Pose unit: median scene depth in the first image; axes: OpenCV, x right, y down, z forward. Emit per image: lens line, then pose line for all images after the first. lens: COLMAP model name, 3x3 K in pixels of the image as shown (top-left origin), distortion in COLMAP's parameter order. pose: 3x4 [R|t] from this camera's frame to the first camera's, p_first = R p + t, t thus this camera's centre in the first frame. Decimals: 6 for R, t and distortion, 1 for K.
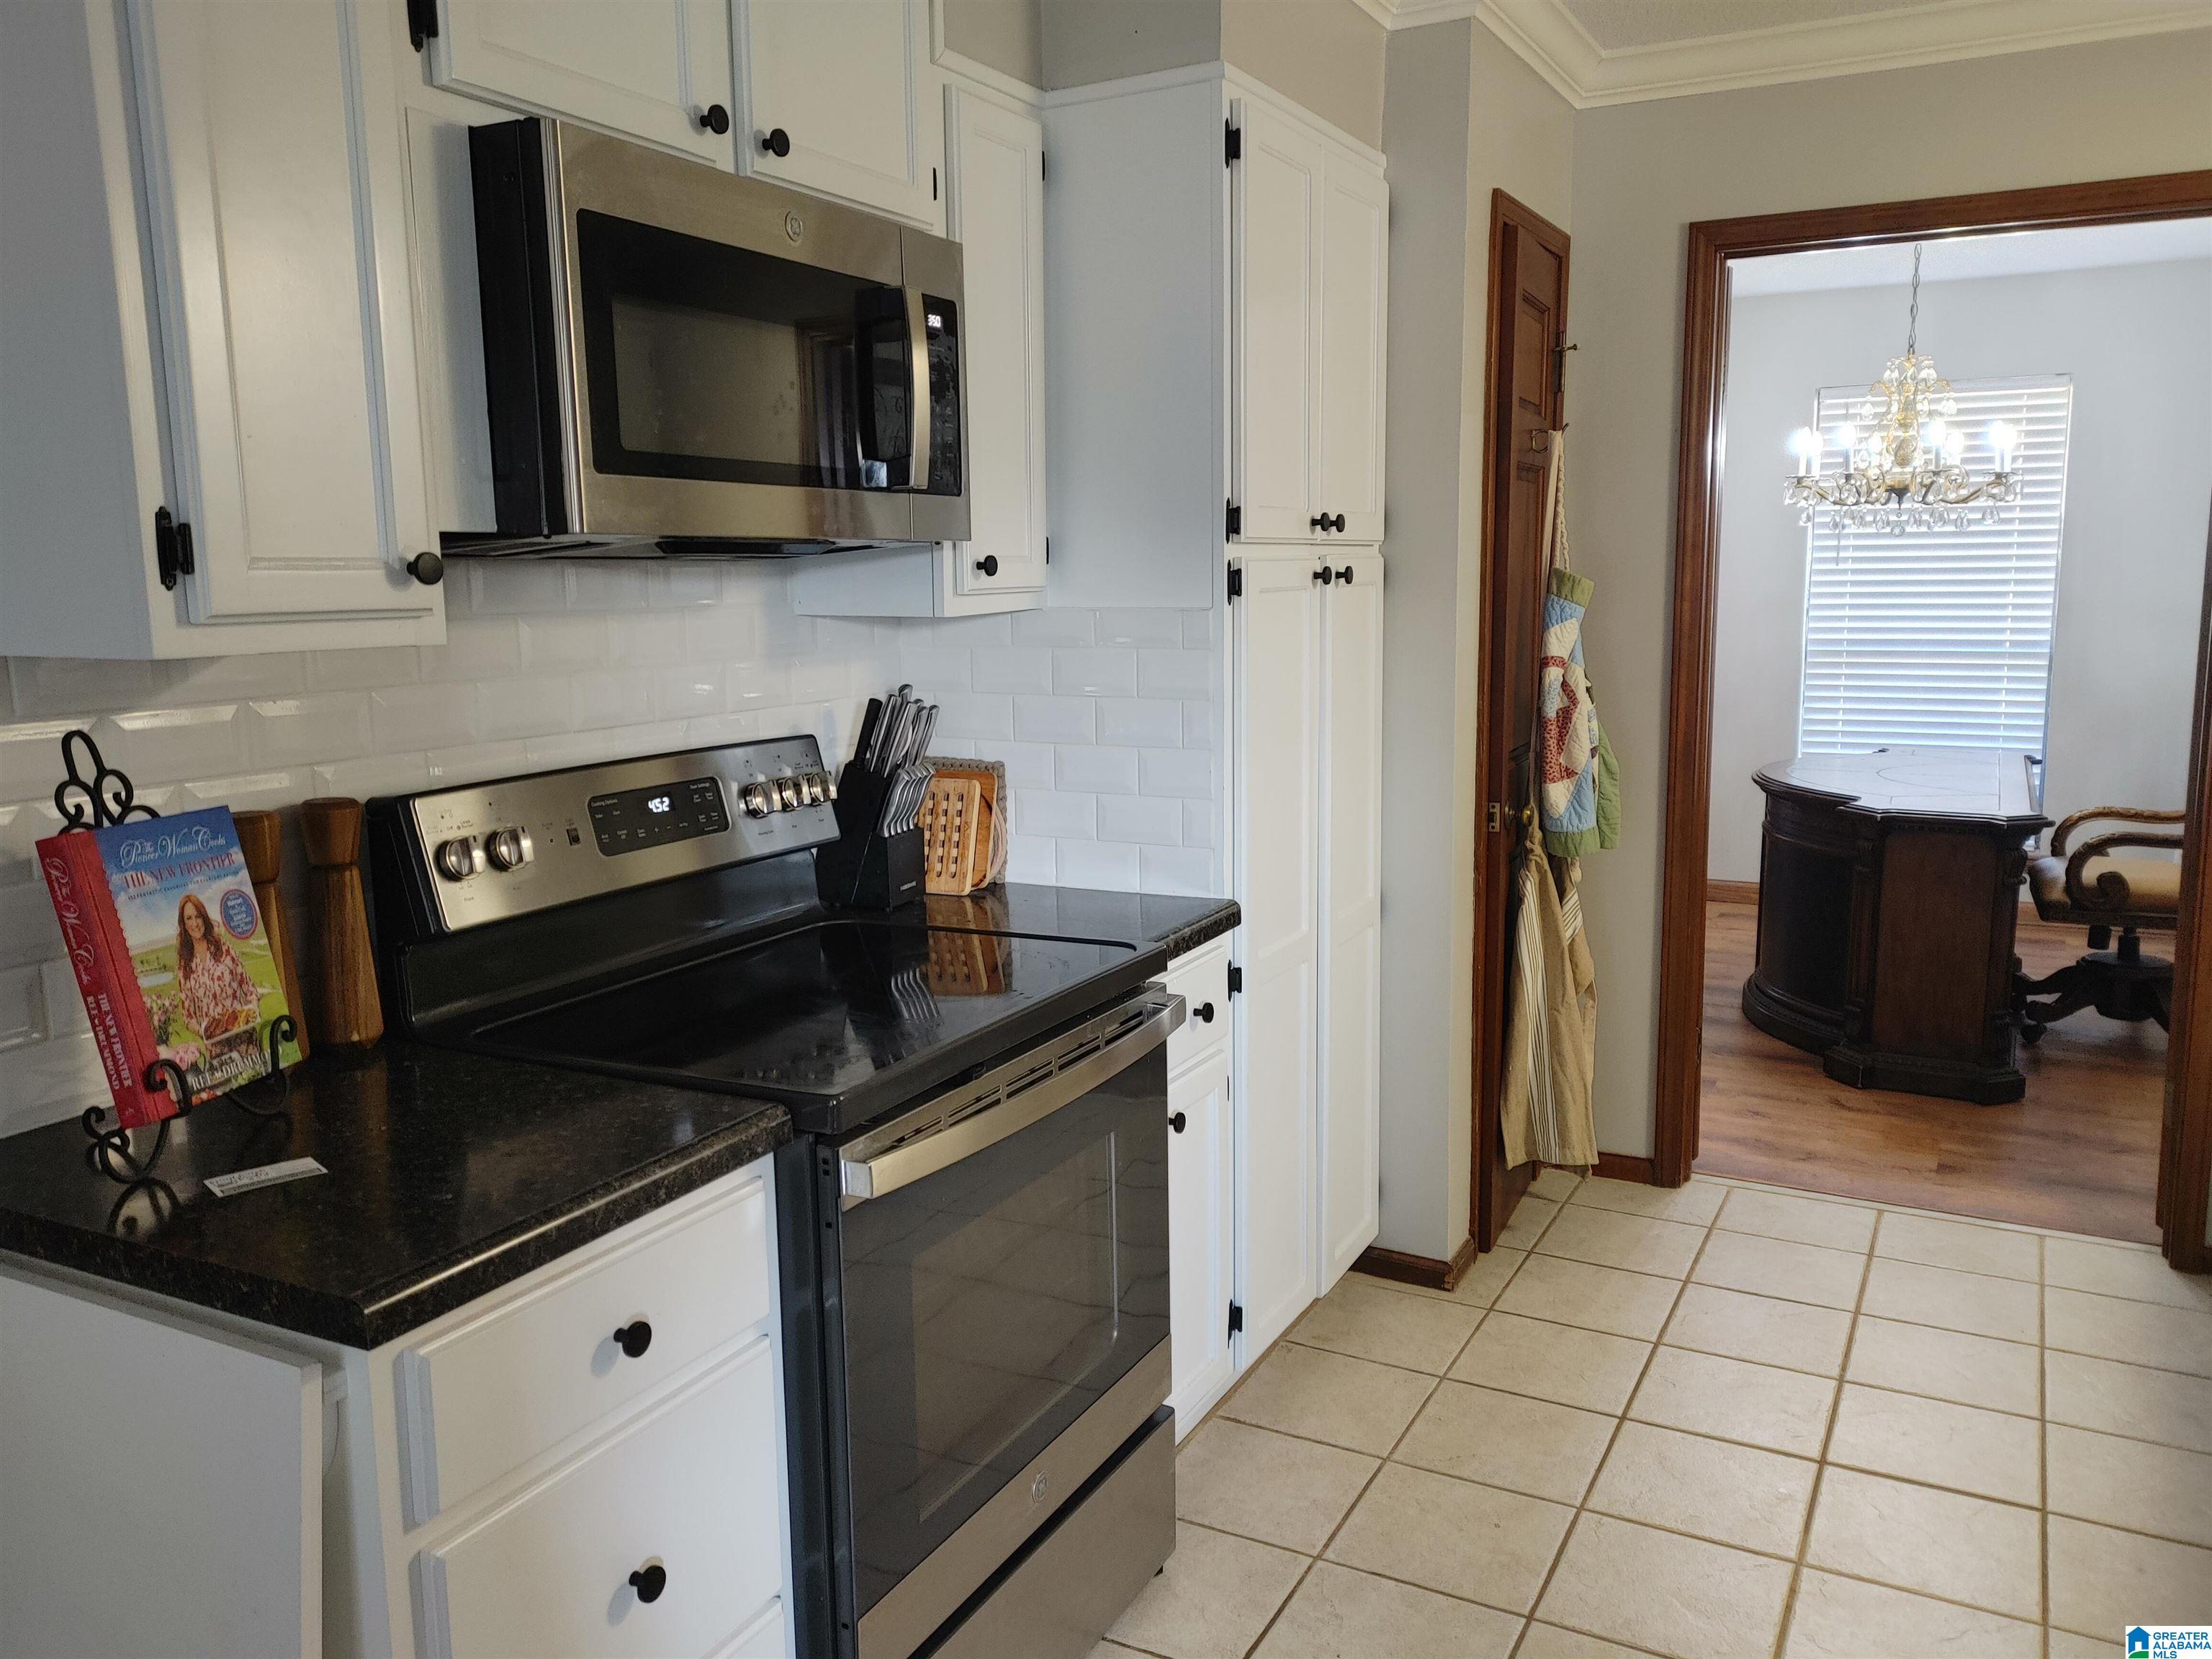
lens RADIAL K [[1664.9, 0, 1098.2], [0, 1664.9, 824.2], [0, 0, 1]] dist [0.014106, 0.004304]
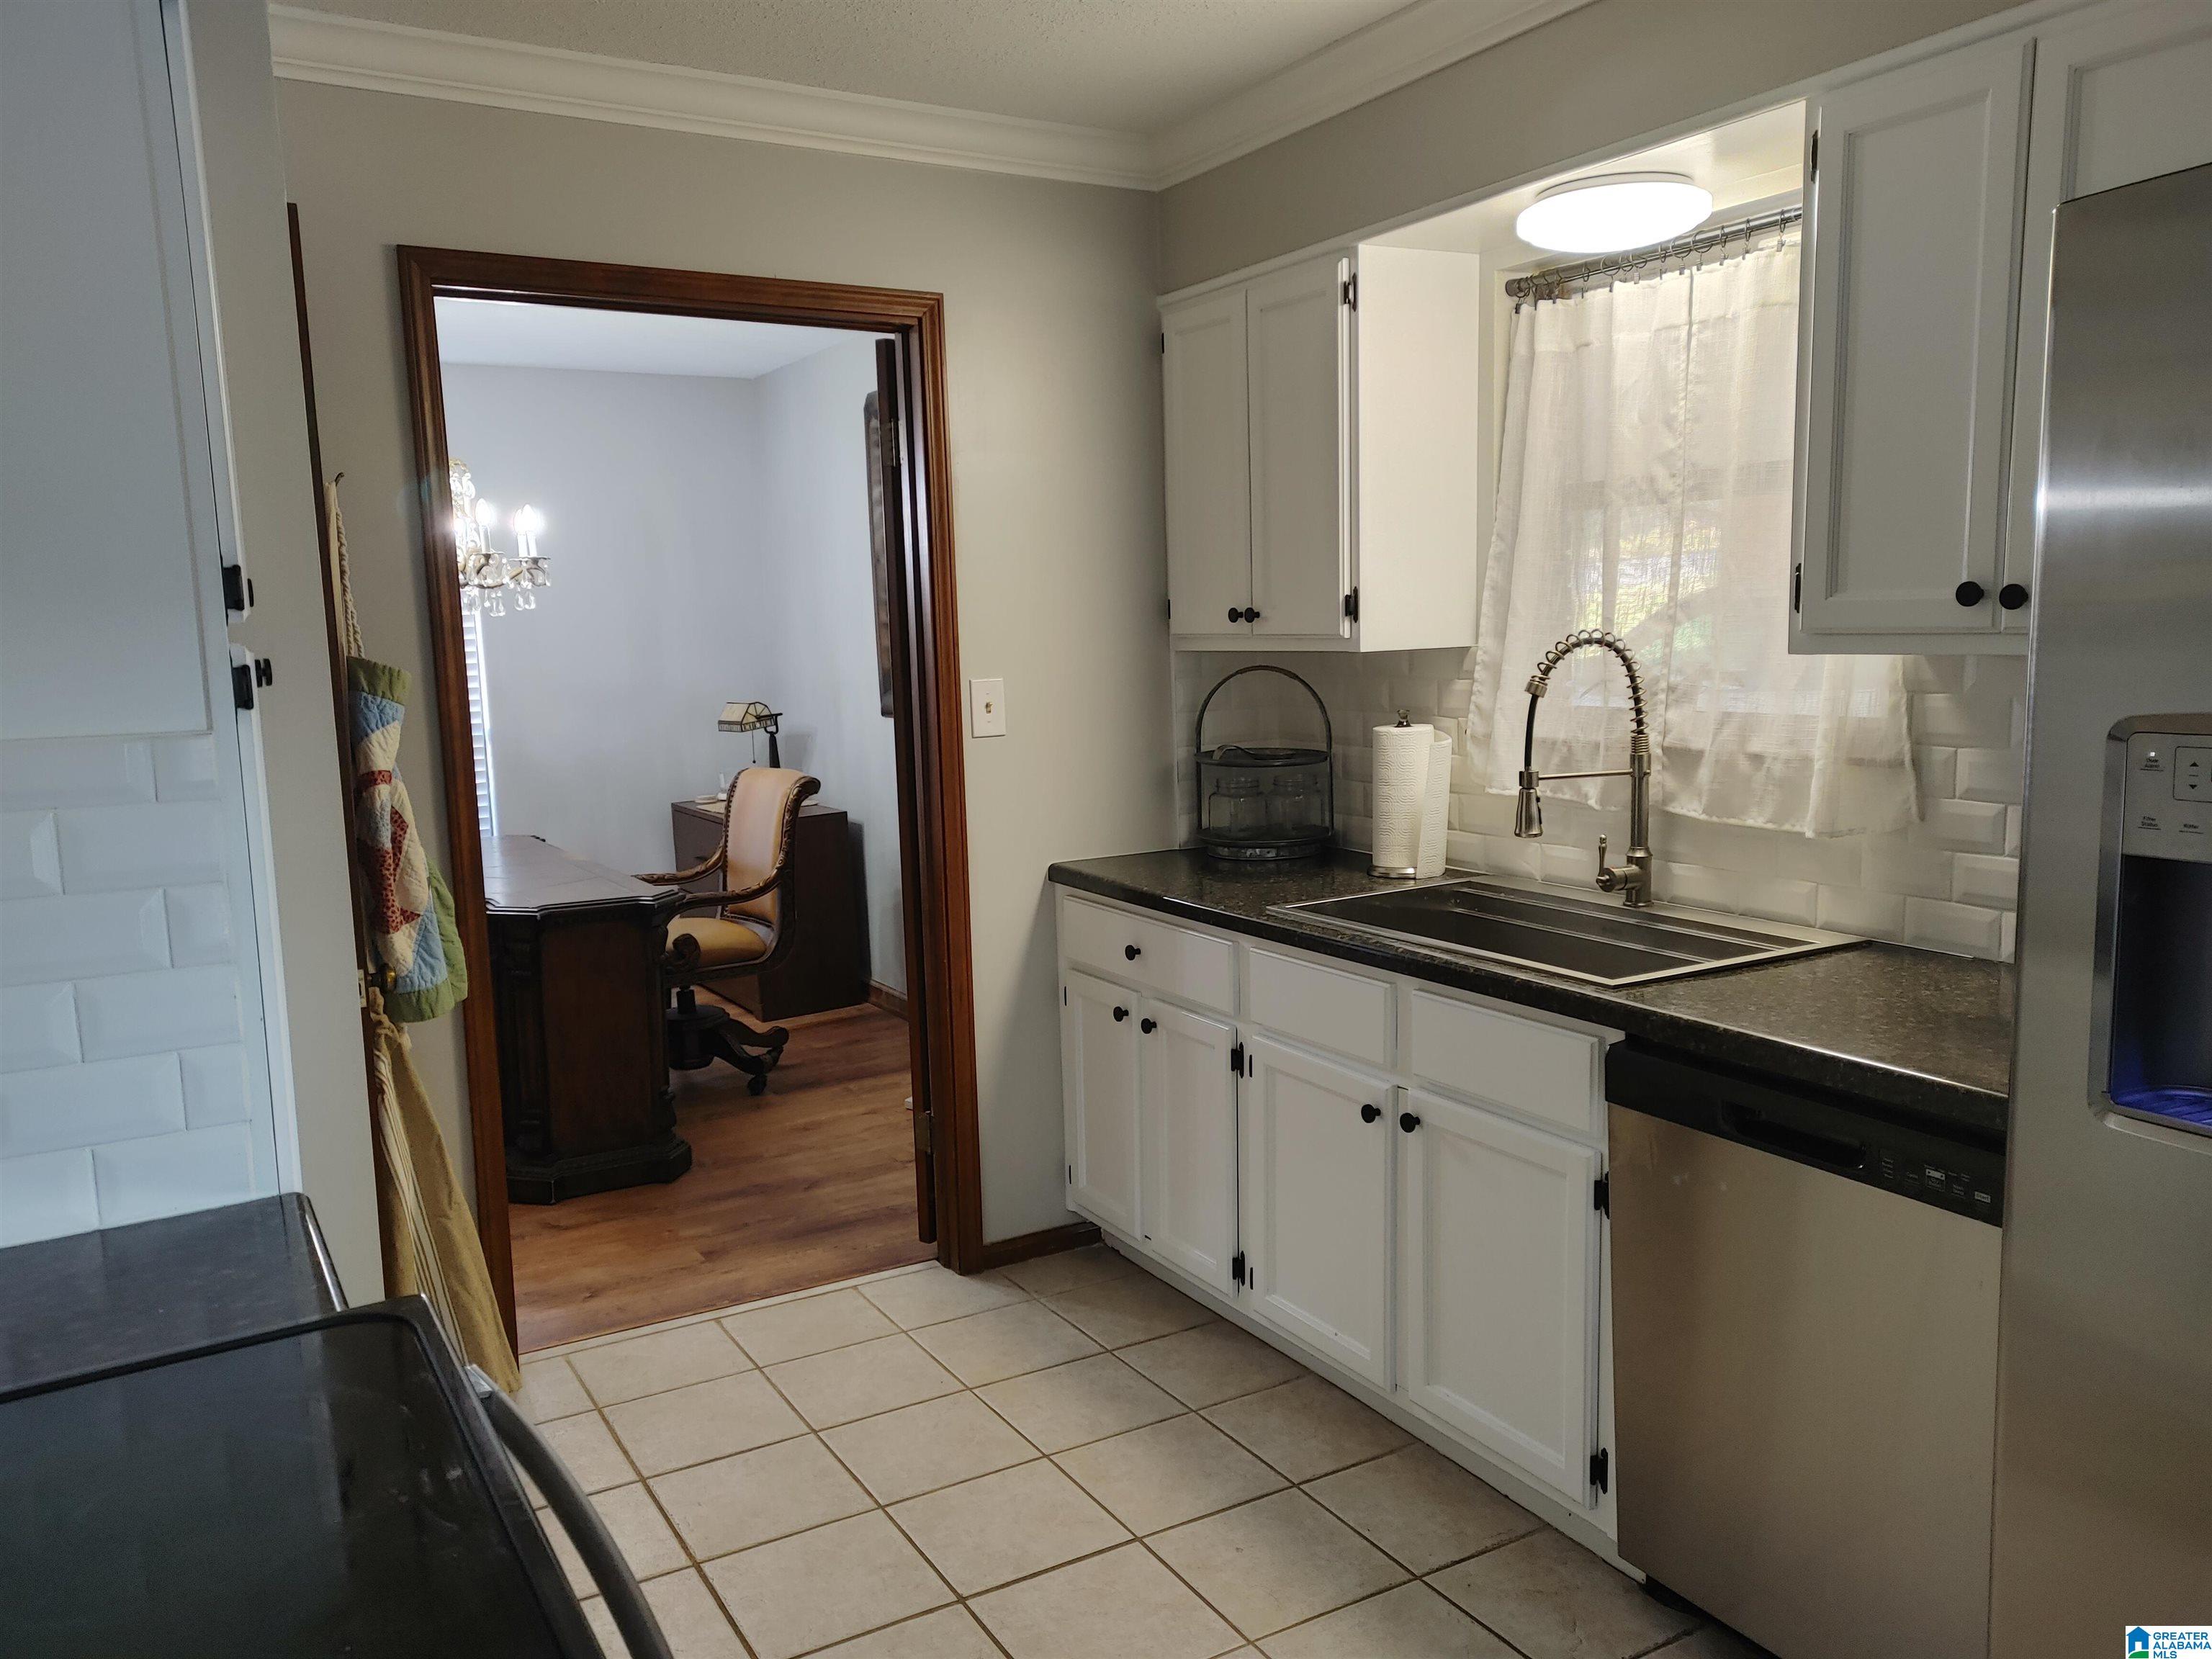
lens RADIAL K [[1664.9, 0, 1102.8], [0, 1664.9, 840.2], [0, 0, 1]] dist [0.014106, 0.004304]
pose [[0.521315, -0.118263, 0.845130, -0.198680], [0.156209, 0.986842, 0.041736, -0.045540], [-0.838946, 0.110259, 0.532929, 0.287101]]
